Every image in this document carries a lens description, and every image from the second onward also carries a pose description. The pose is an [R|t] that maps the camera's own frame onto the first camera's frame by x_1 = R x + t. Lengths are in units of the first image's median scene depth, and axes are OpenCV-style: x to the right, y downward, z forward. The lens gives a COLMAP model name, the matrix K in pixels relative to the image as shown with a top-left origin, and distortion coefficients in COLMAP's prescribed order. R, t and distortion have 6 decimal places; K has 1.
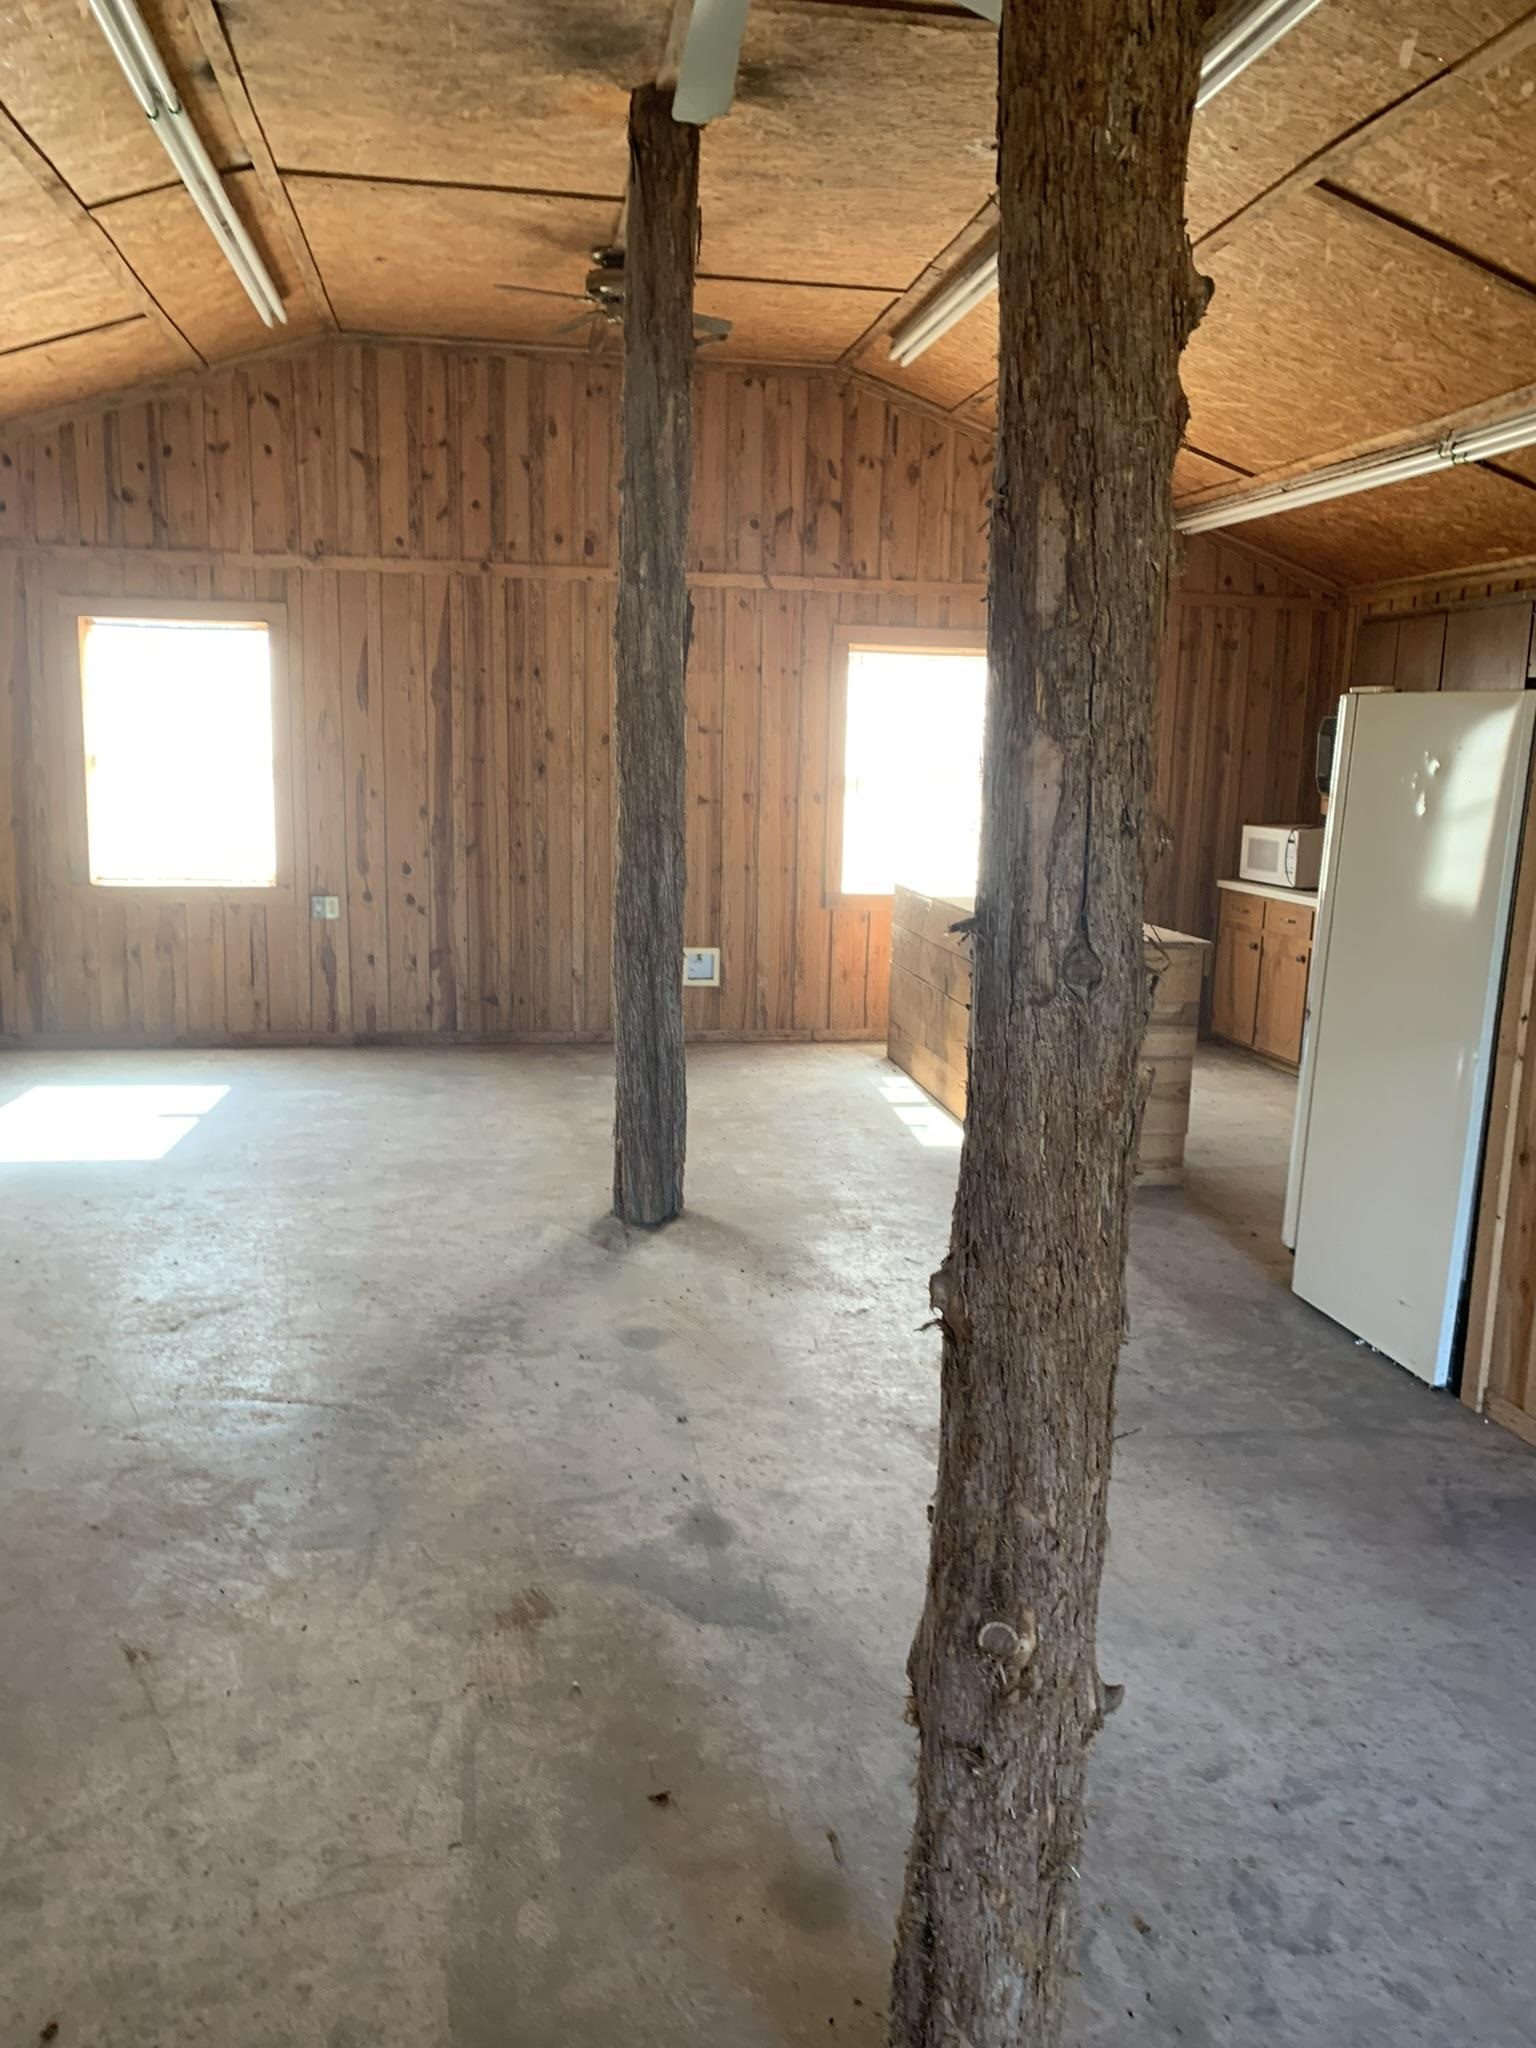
lens RADIAL K [[1562.5, 0, 754.2], [0, 1562.5, 1029.3], [0, 0, 1]] dist [0.030687, -0.021335]
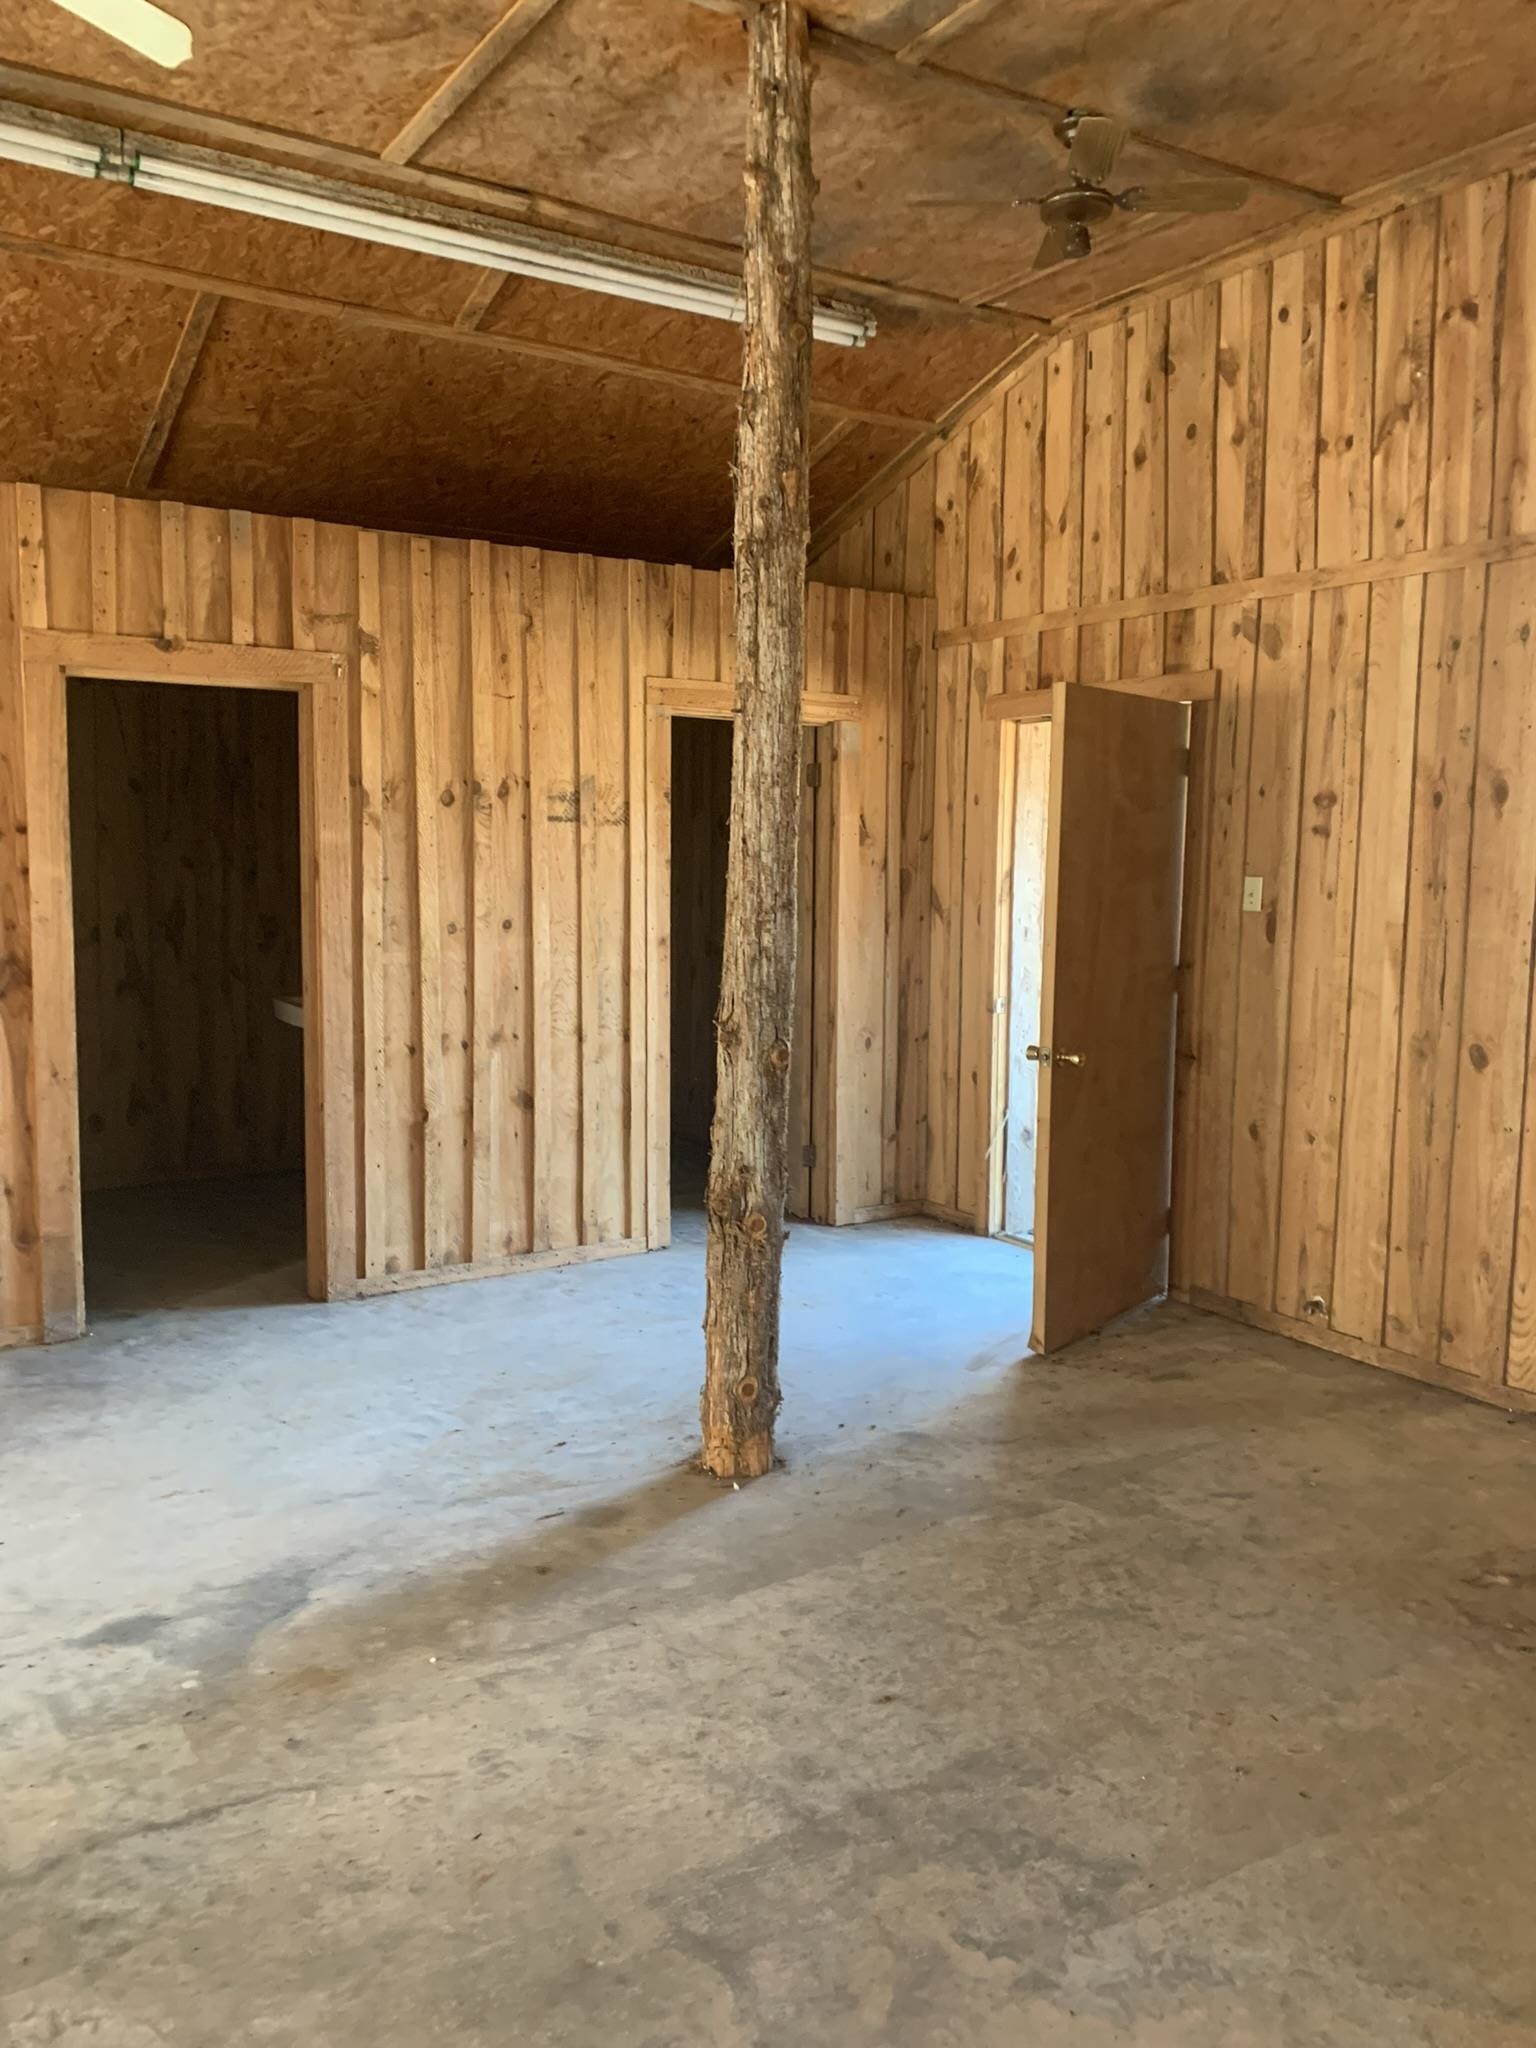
lens RADIAL K [[1562.5, 0, 747.3], [0, 1562.5, 1007.3], [0, 0, 1]] dist [0.030687, -0.021335]
pose [[-0.387514, -0.125853, 0.913233, -0.966034], [0.137943, 0.971568, 0.192426, -0.178468], [-0.911485, 0.200542, -0.359135, 0.879497]]
